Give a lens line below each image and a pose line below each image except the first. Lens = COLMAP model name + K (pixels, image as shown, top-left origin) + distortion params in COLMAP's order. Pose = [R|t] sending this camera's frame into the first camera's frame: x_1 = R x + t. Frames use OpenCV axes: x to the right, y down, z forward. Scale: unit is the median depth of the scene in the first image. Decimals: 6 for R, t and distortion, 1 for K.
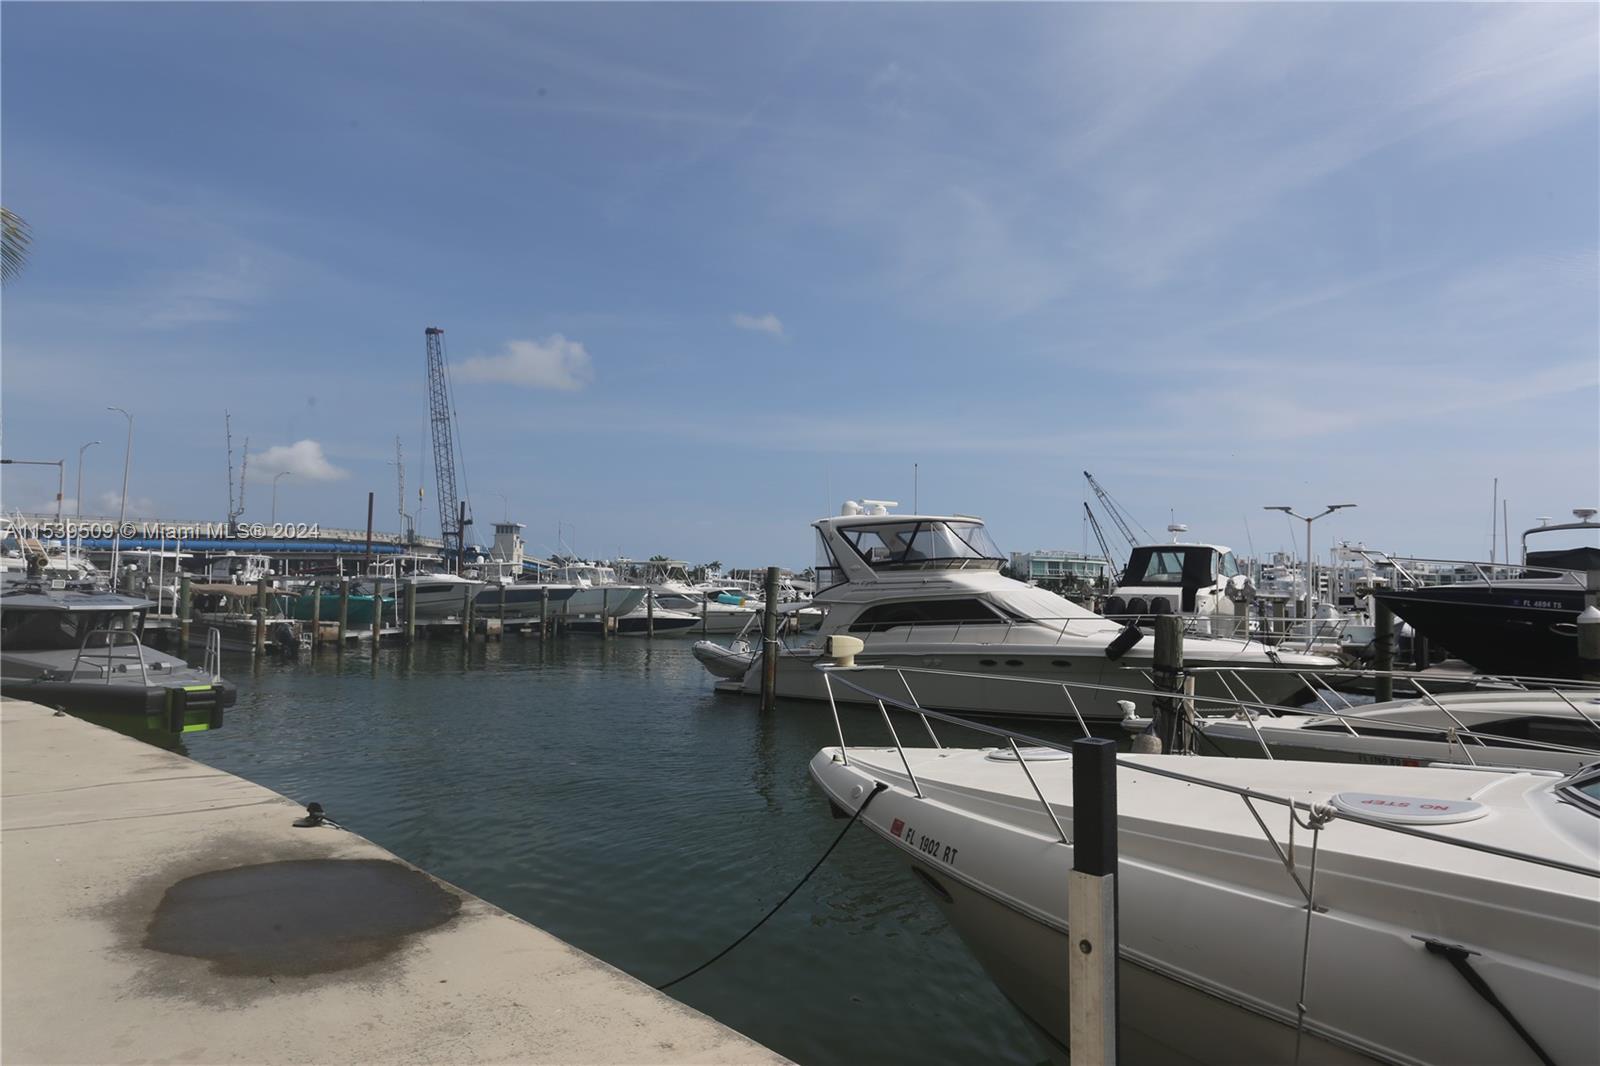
lens RADIAL K [[1055.8, 0, 800.7], [0, 1055.8, 581.9], [0, 0, 1]] dist [-0.004918, -0.002339]
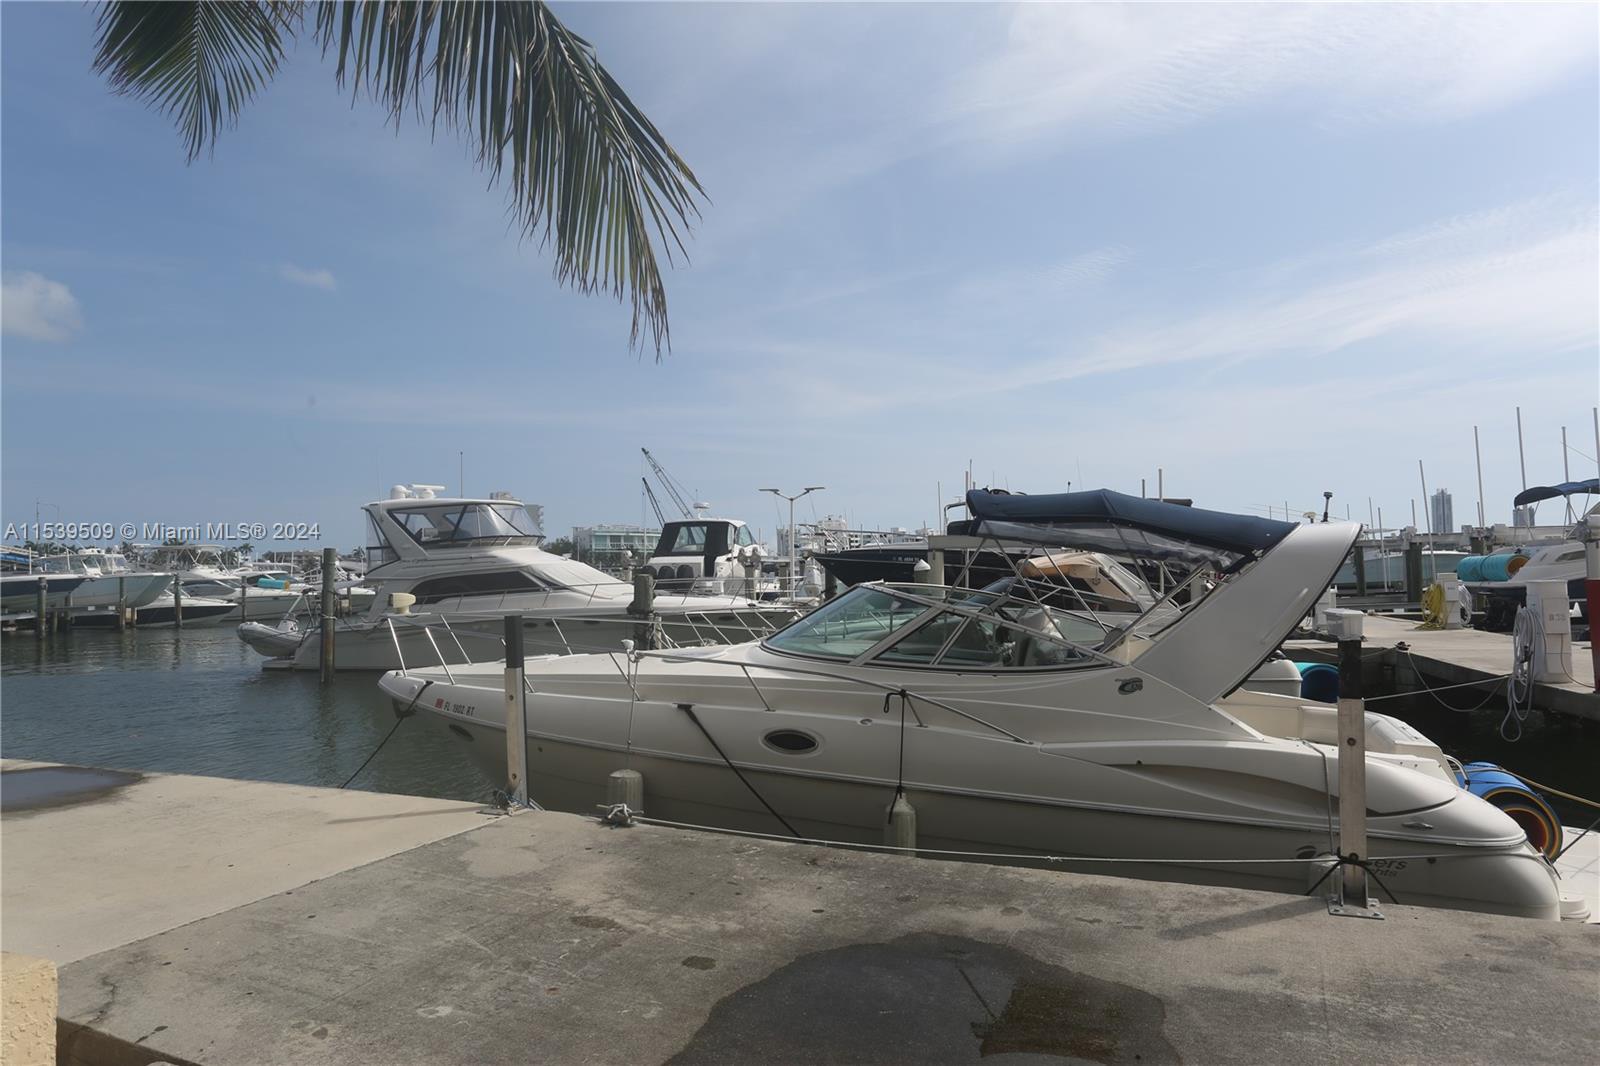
lens RADIAL K [[1055.8, 0, 800.7], [0, 1055.8, 581.9], [0, 0, 1]] dist [-0.004918, -0.002339]
pose [[0.919080, -0.040152, 0.392020, -0.001816], [0.030641, 0.999065, 0.030491, 0.001355], [-0.392878, -0.016012, 0.919451, -0.117280]]
